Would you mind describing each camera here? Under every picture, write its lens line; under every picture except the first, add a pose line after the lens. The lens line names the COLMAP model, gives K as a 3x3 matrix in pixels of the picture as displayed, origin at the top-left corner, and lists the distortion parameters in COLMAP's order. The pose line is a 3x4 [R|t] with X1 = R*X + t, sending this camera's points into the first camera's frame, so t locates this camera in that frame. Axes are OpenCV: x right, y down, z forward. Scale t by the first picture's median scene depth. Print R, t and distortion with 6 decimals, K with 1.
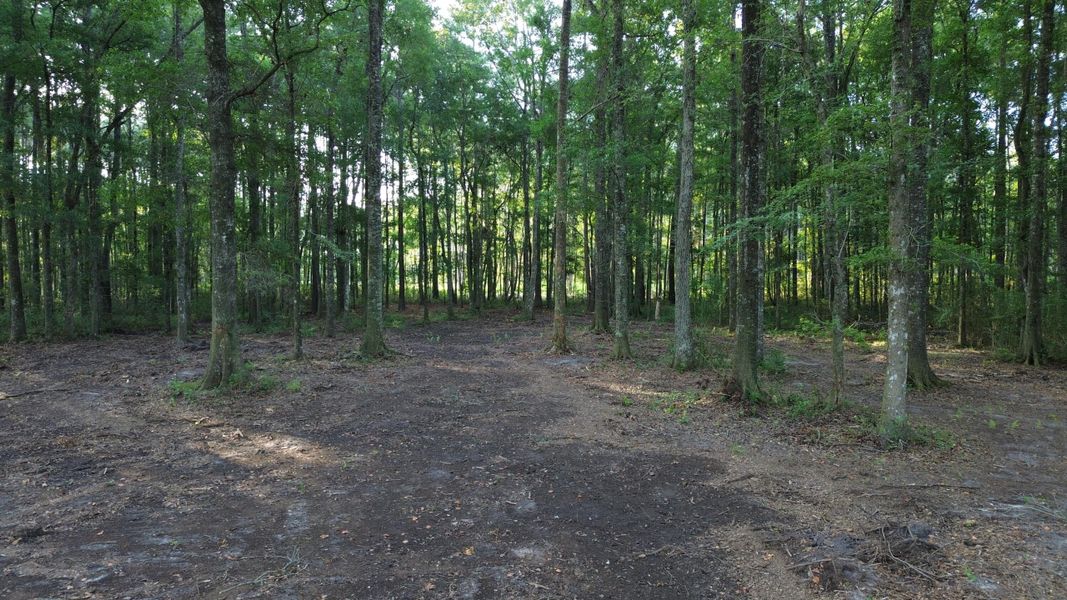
lens RADIAL K [[755.3, 0, 538.2], [0, 755.3, 297.4], [0, 0, 1]] dist [0.064156, -0.057808]
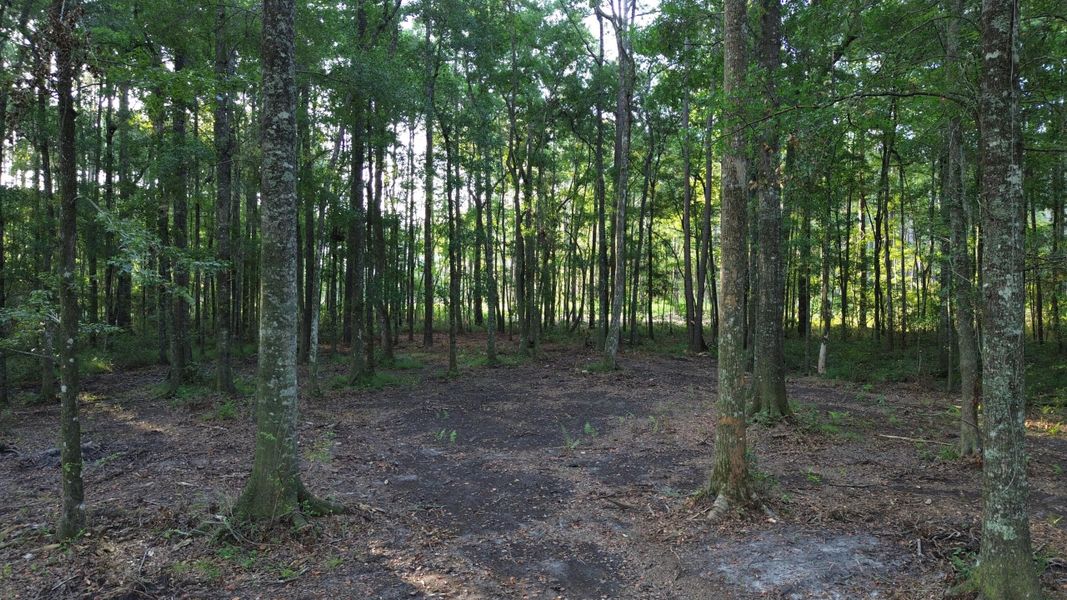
lens RADIAL K [[755.3, 0, 538.2], [0, 755.3, 297.4], [0, 0, 1]] dist [0.064156, -0.057808]
pose [[0.997532, 0.004242, -0.070091, -0.019956], [-0.005619, 0.999795, -0.019459, -0.013193], [0.069994, 0.019804, 0.997351, 0.240481]]
